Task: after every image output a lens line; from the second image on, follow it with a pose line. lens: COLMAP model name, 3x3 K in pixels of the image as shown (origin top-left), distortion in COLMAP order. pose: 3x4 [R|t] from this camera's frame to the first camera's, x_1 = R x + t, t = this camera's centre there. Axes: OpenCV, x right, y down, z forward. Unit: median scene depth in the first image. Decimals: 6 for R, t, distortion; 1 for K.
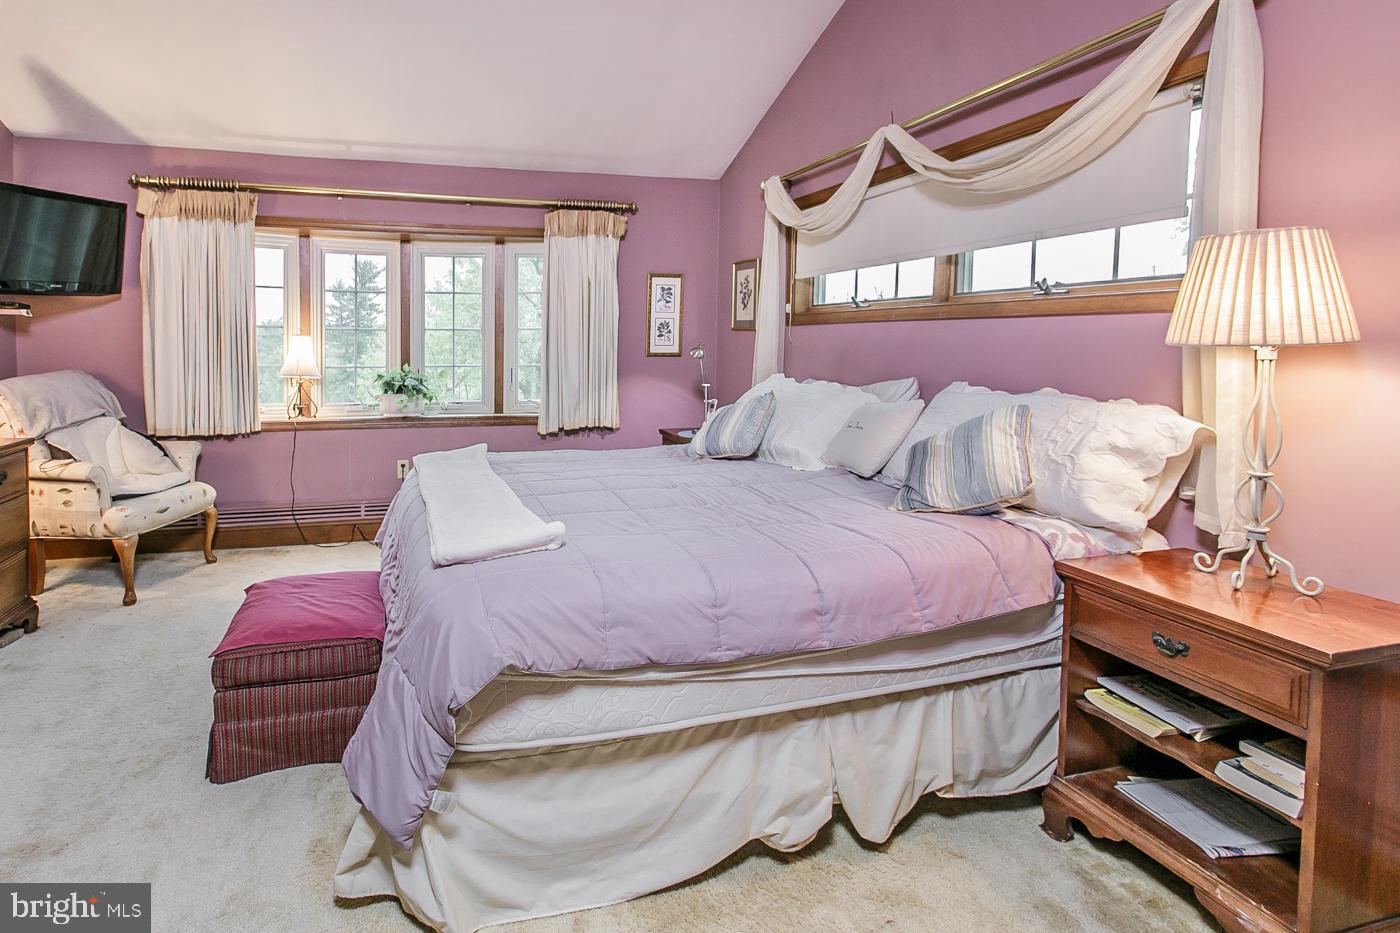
lens RADIAL K [[684.8, 0, 700.0], [0, 684.8, 466.5], [0, 0, 1]] dist [0.001626, -0.000307]
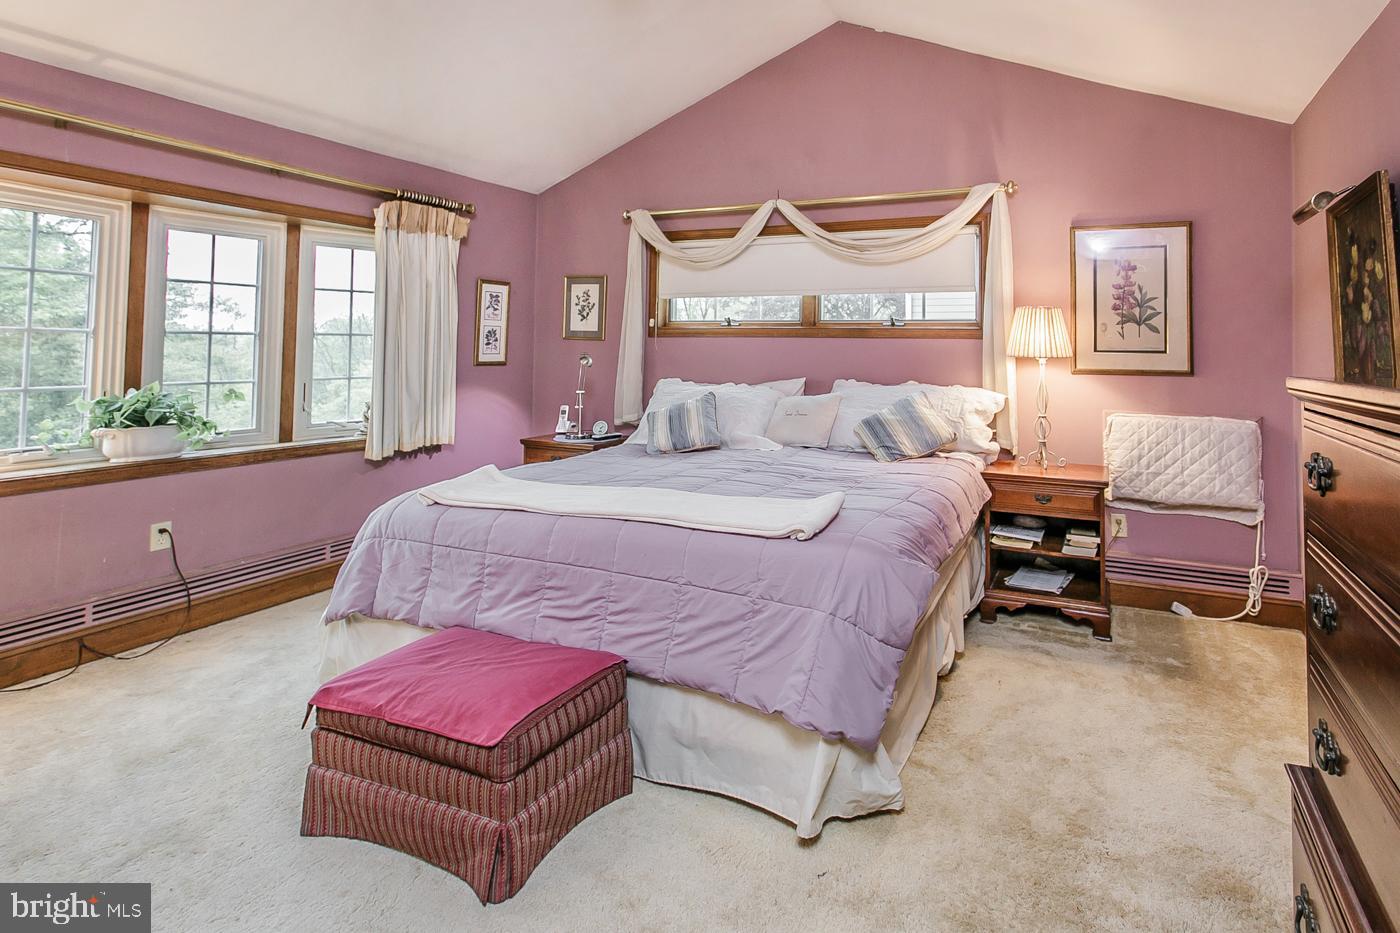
lens RADIAL K [[705.5, 0, 678.2], [0, 705.5, 462.0], [0, 0, 1]] dist [-0.040295, 0.014106]
pose [[0.653197, -0.117561, 0.748006, -0.669459], [0.128836, 0.990724, 0.043202, -0.036718], [-0.746147, 0.068151, 0.662284, 0.166619]]
